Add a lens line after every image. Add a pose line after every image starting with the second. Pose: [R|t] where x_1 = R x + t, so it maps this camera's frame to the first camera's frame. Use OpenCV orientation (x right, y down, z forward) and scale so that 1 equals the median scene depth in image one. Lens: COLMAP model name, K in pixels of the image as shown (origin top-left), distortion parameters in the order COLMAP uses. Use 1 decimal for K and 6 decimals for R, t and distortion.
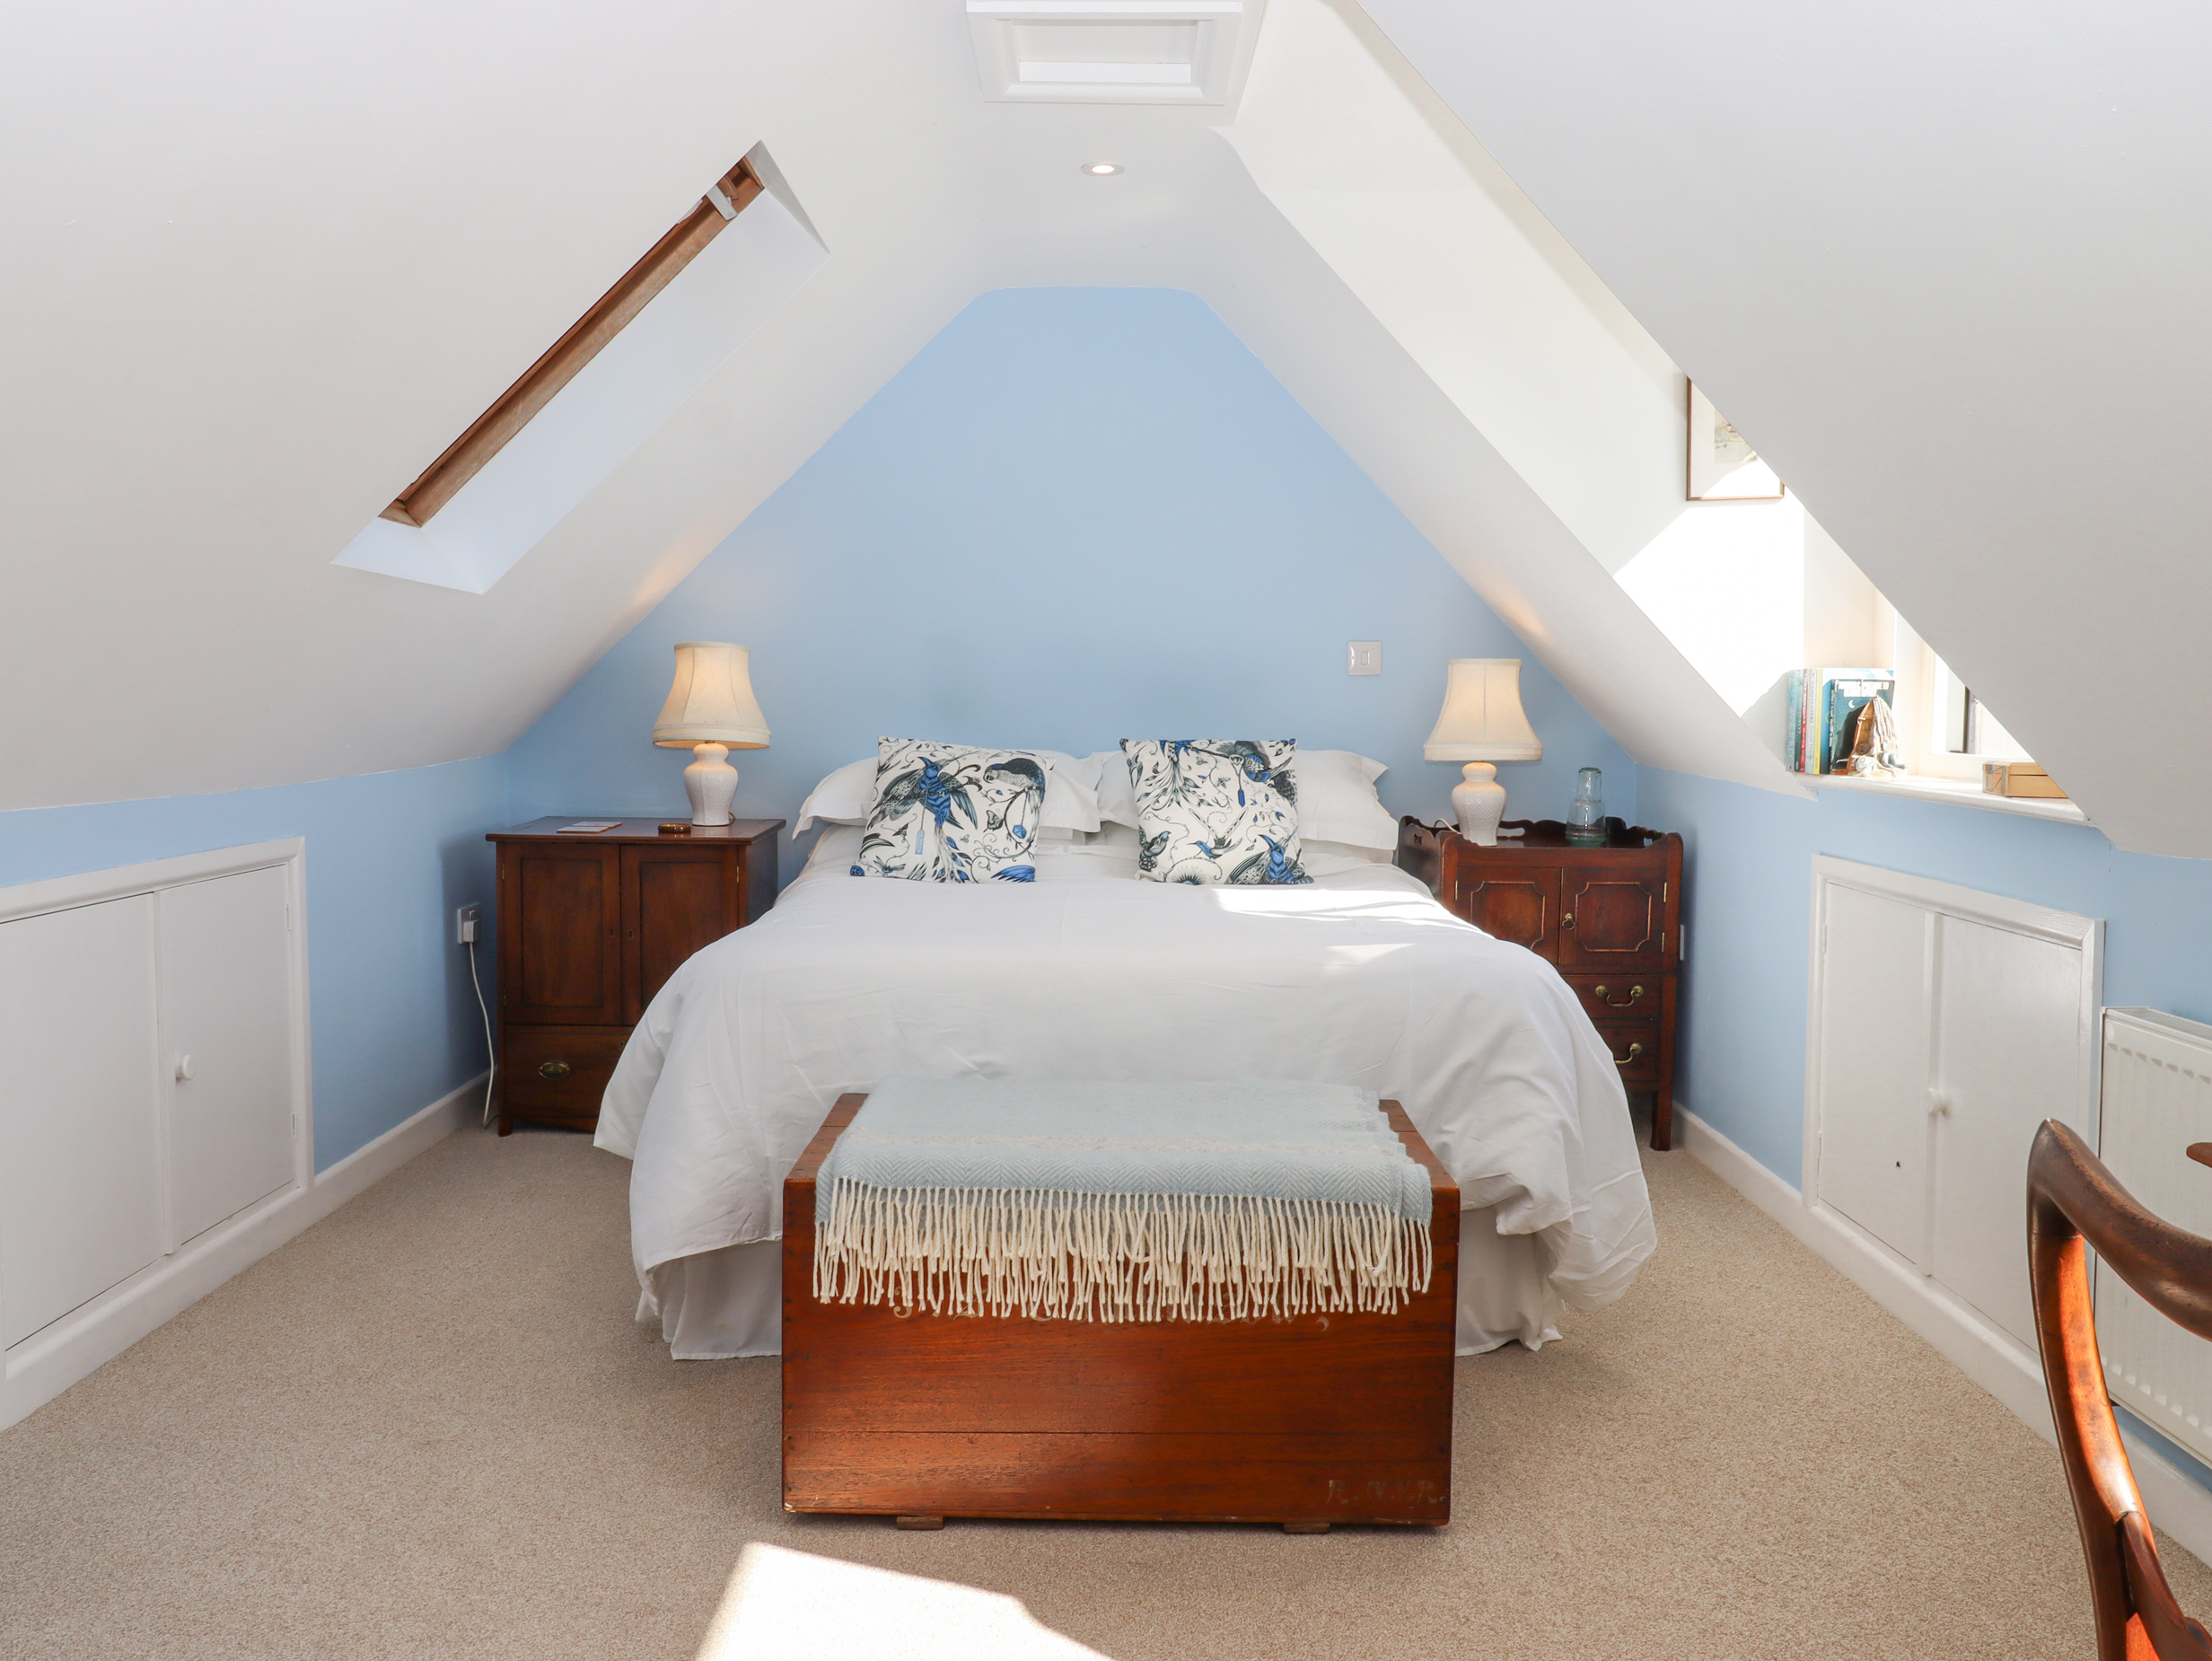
lens RADIAL K [[1840.3, 0, 1098.3], [0, 1840.3, 829.0], [0, 0, 1]] dist [0.017656, -0.032707]
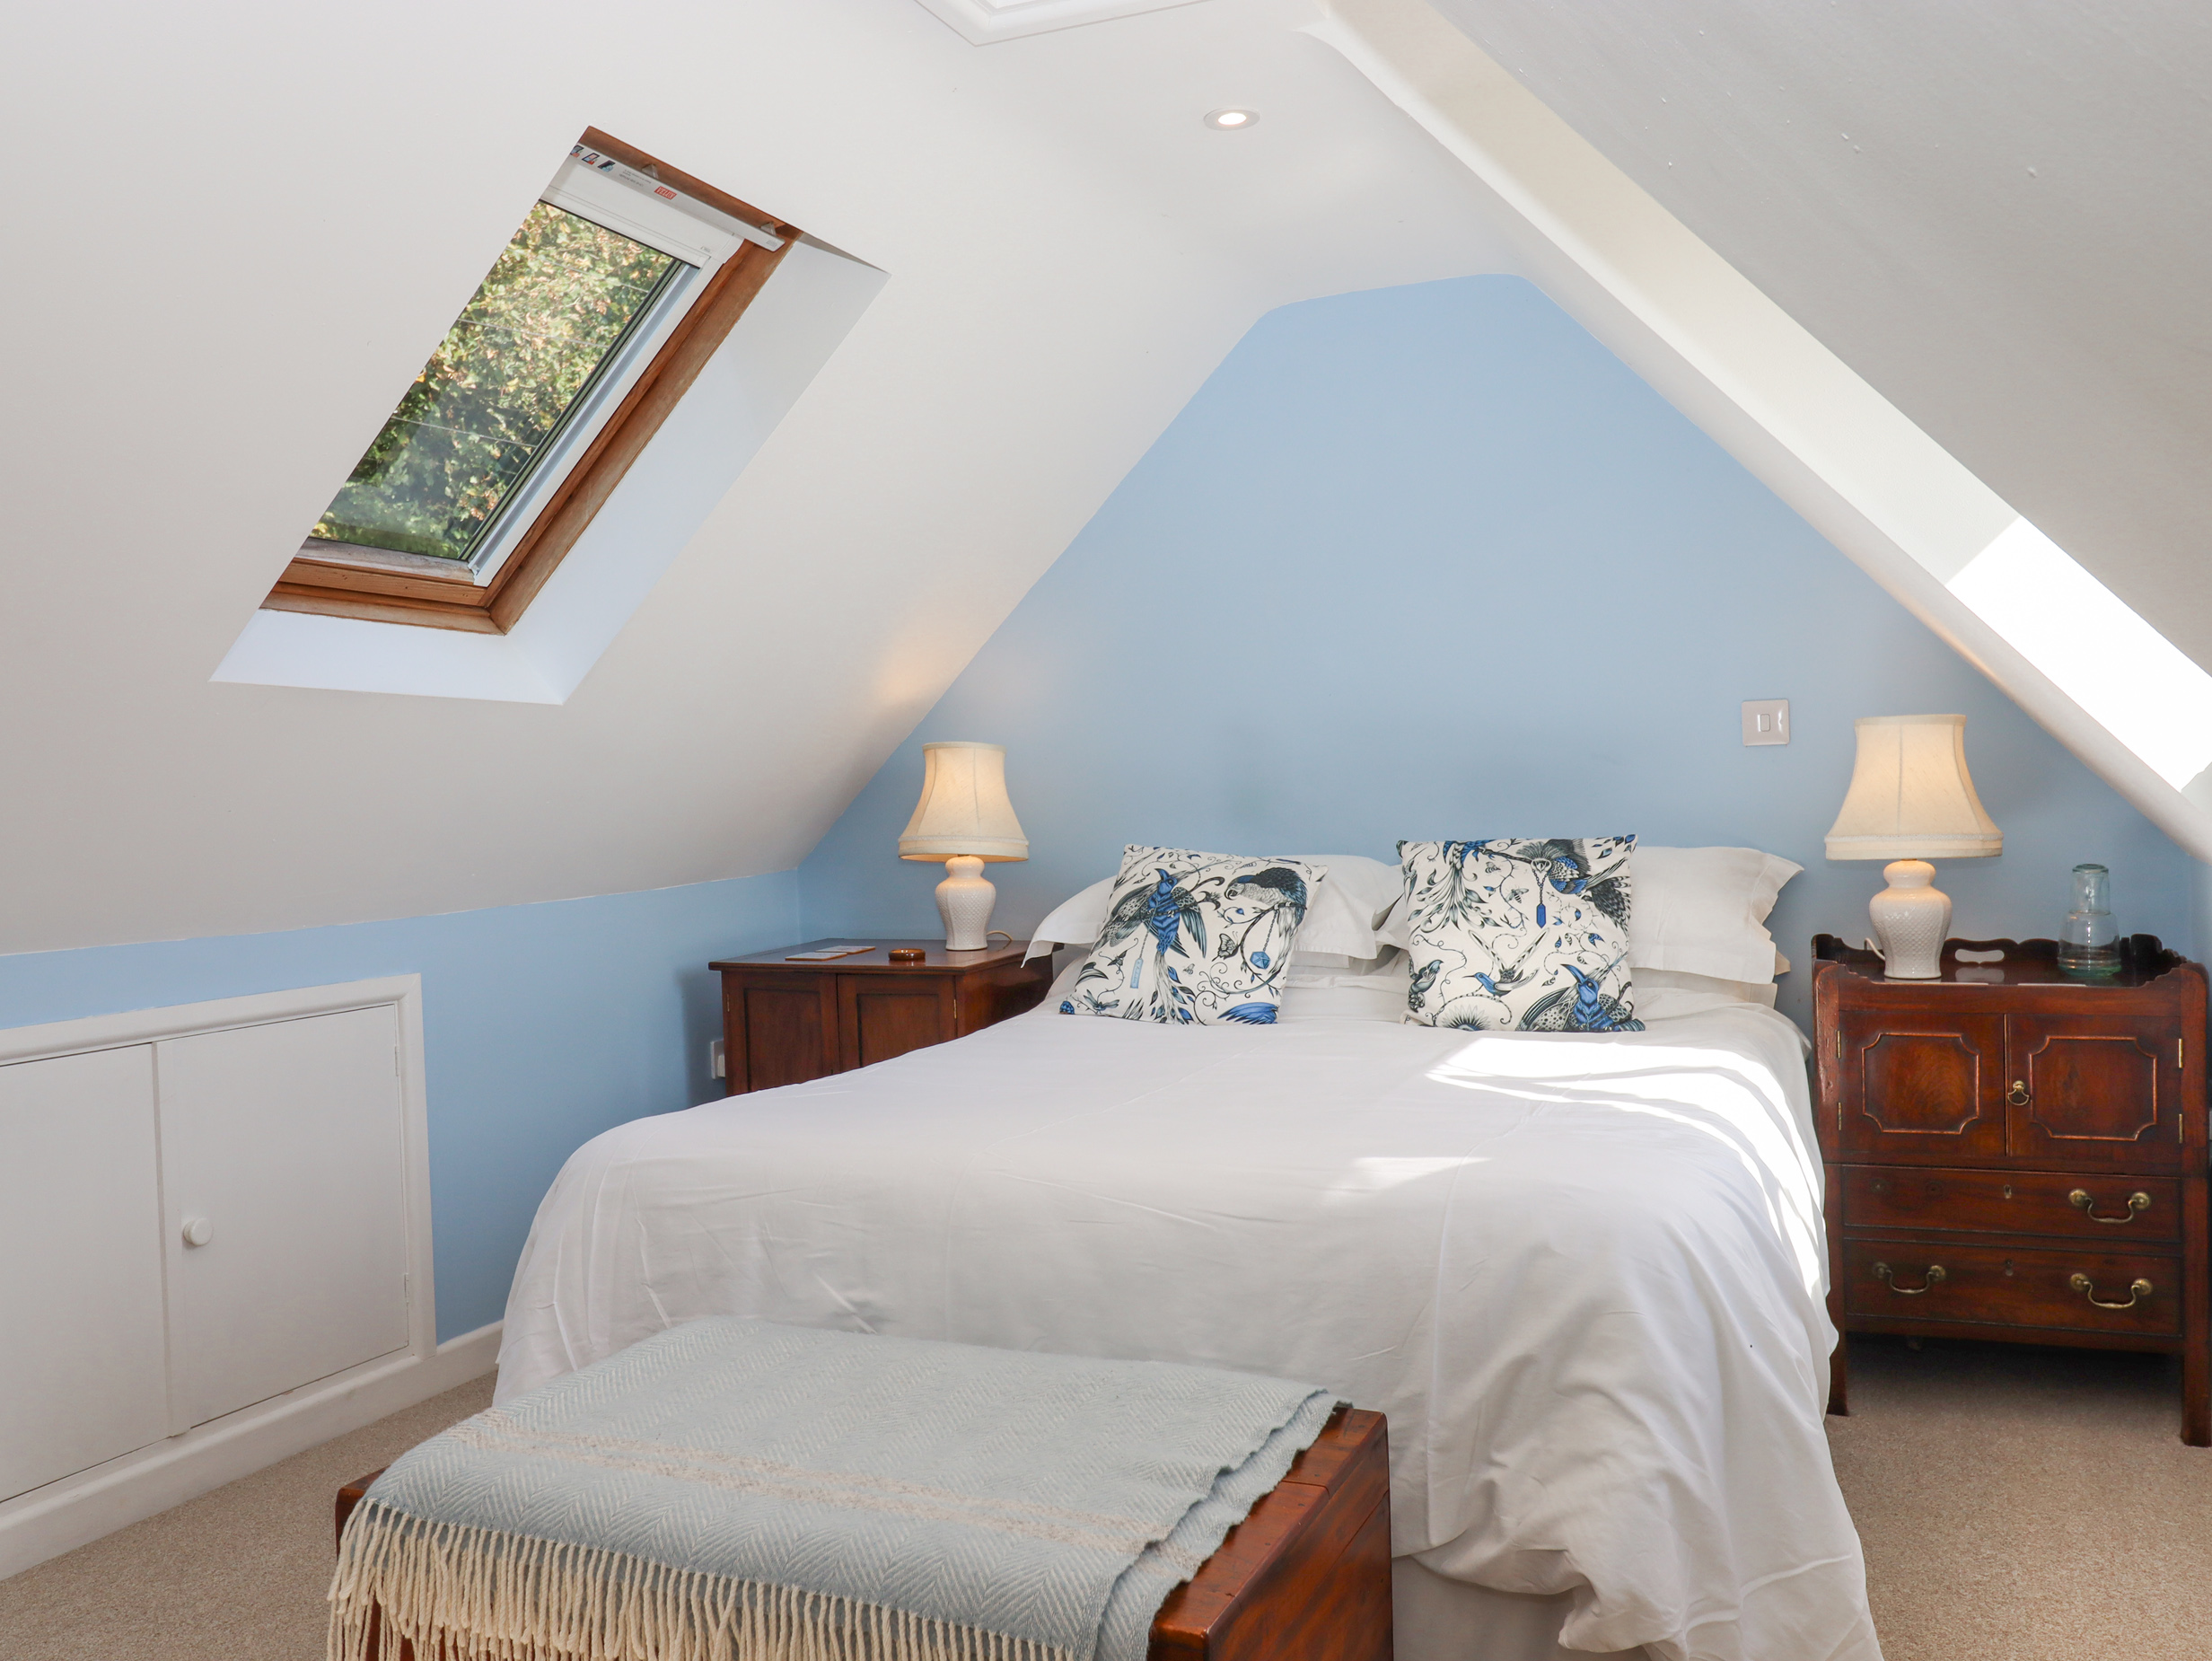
lens RADIAL K [[1840.3, 0, 1114.1], [0, 1840.3, 827.4], [0, 0, 1]] dist [0.017656, -0.032707]
pose [[0.920542, -0.027805, -0.389652, 0.213349], [0.008618, 0.998666, -0.050903, -0.016086], [0.390548, 0.043501, 0.919554, 0.233476]]
